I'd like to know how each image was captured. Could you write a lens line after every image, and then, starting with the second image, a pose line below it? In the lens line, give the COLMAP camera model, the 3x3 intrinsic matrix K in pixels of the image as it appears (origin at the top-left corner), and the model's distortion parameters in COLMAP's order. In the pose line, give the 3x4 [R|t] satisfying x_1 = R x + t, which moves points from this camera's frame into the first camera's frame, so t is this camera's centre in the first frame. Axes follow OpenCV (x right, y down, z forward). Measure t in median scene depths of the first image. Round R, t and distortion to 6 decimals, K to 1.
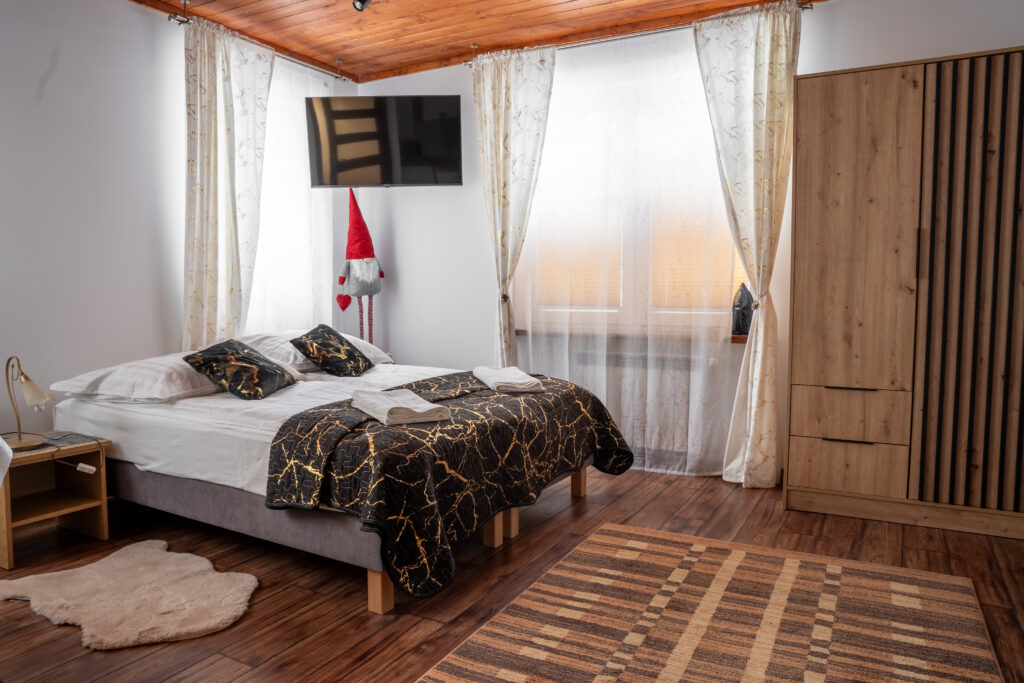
lens RADIAL K [[710.0, 0, 513.5], [0, 710.0, 346.4], [0, 0, 1]] dist [-0.096494, 0.071903]
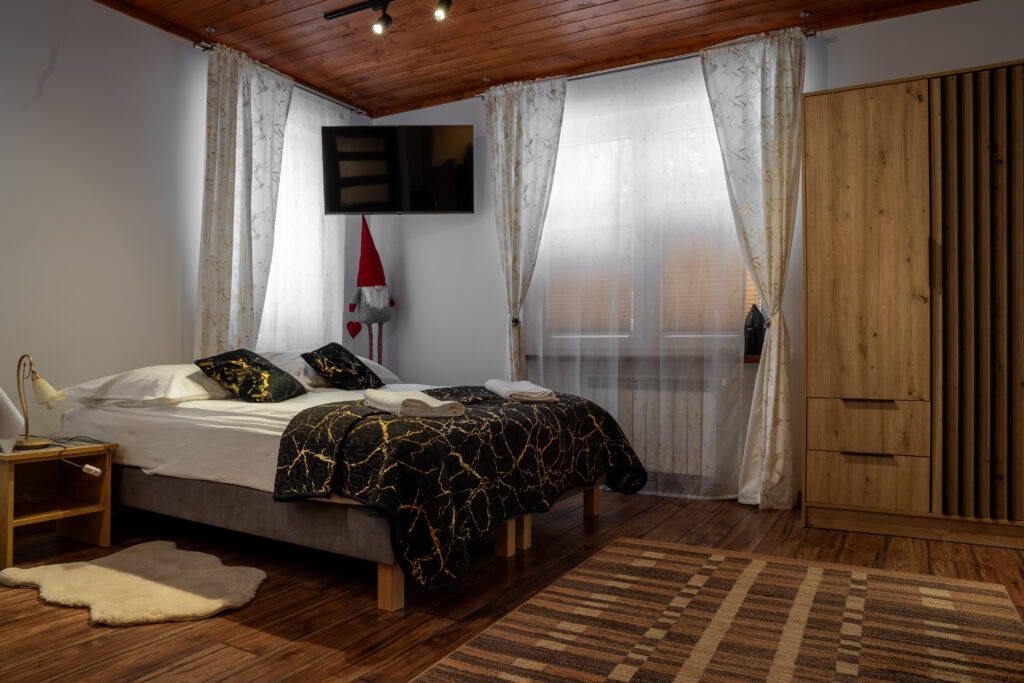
lens RADIAL K [[713.1, 0, 513.0], [0, 713.1, 345.9], [0, 0, 1]] dist [-0.097484, 0.074738]
pose [[0.999961, 0.005012, -0.007285, -0.011874], [-0.005638, 0.996057, -0.088539, 0.075937], [0.006812, 0.088576, 0.996046, 0.004094]]
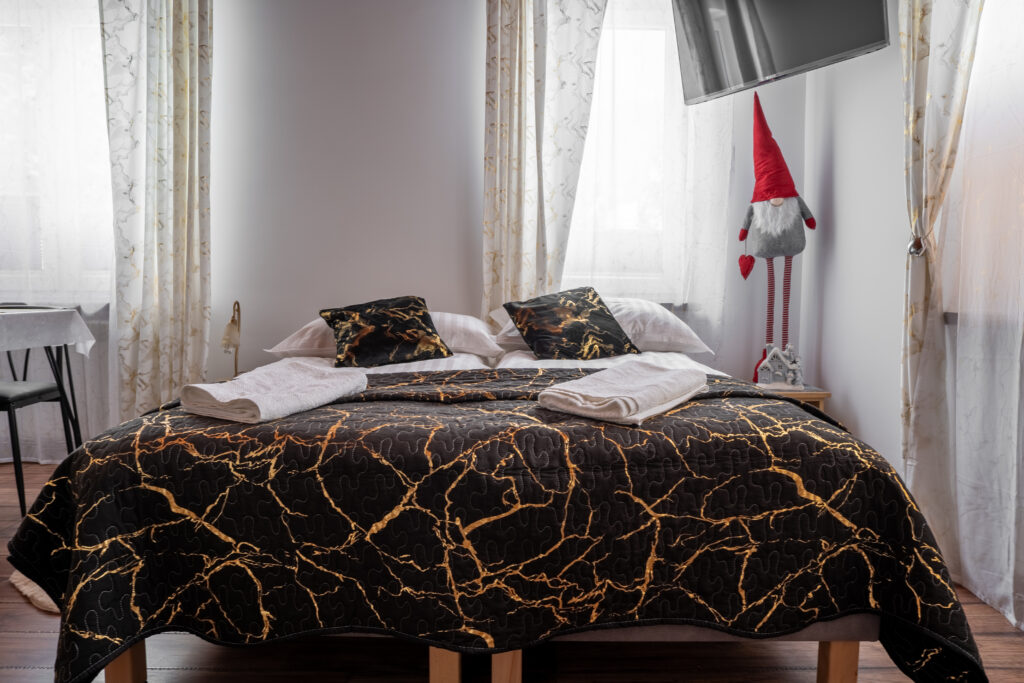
lens RADIAL K [[713.1, 0, 513.0], [0, 713.1, 345.9], [0, 0, 1]] dist [-0.097484, 0.074738]
pose [[0.488809, 0.077487, -0.868943, 0.391857], [-0.076440, 0.996021, 0.045819, 0.000714], [0.869035, 0.044026, 0.492788, 0.734029]]
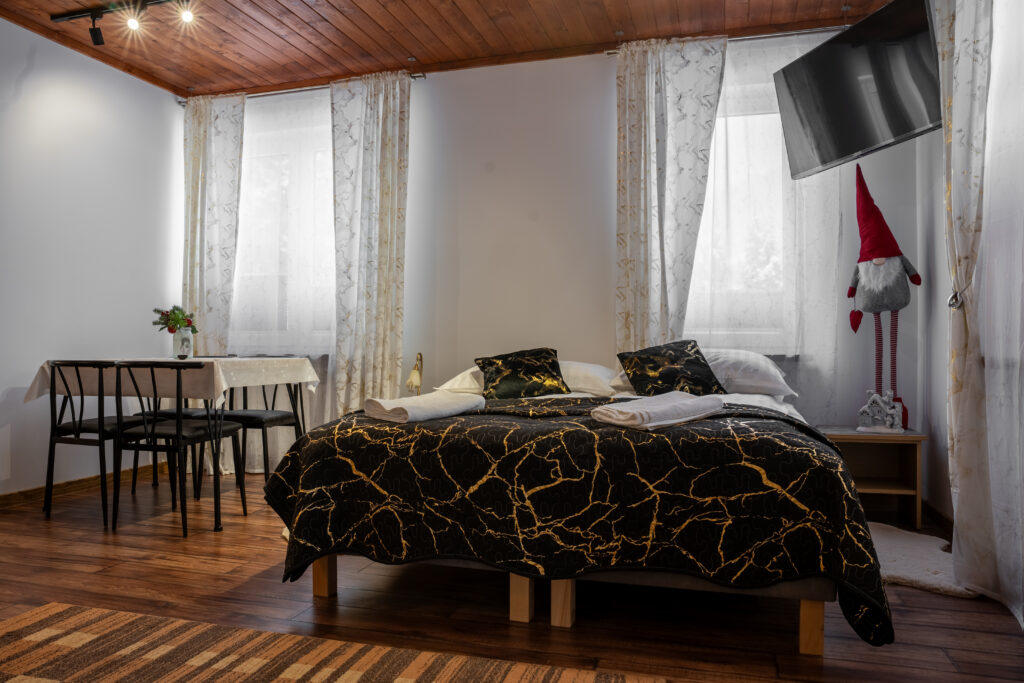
lens RADIAL K [[728.2, 0, 503.0], [0, 728.2, 348.1], [0, 0, 1]] dist [-0.097823, 0.076825]
pose [[0.207288, 0.003285, -0.978274, 0.661759], [-0.080009, 0.996701, -0.013606, 0.010314], [0.975003, 0.081091, 0.206867, 0.753586]]
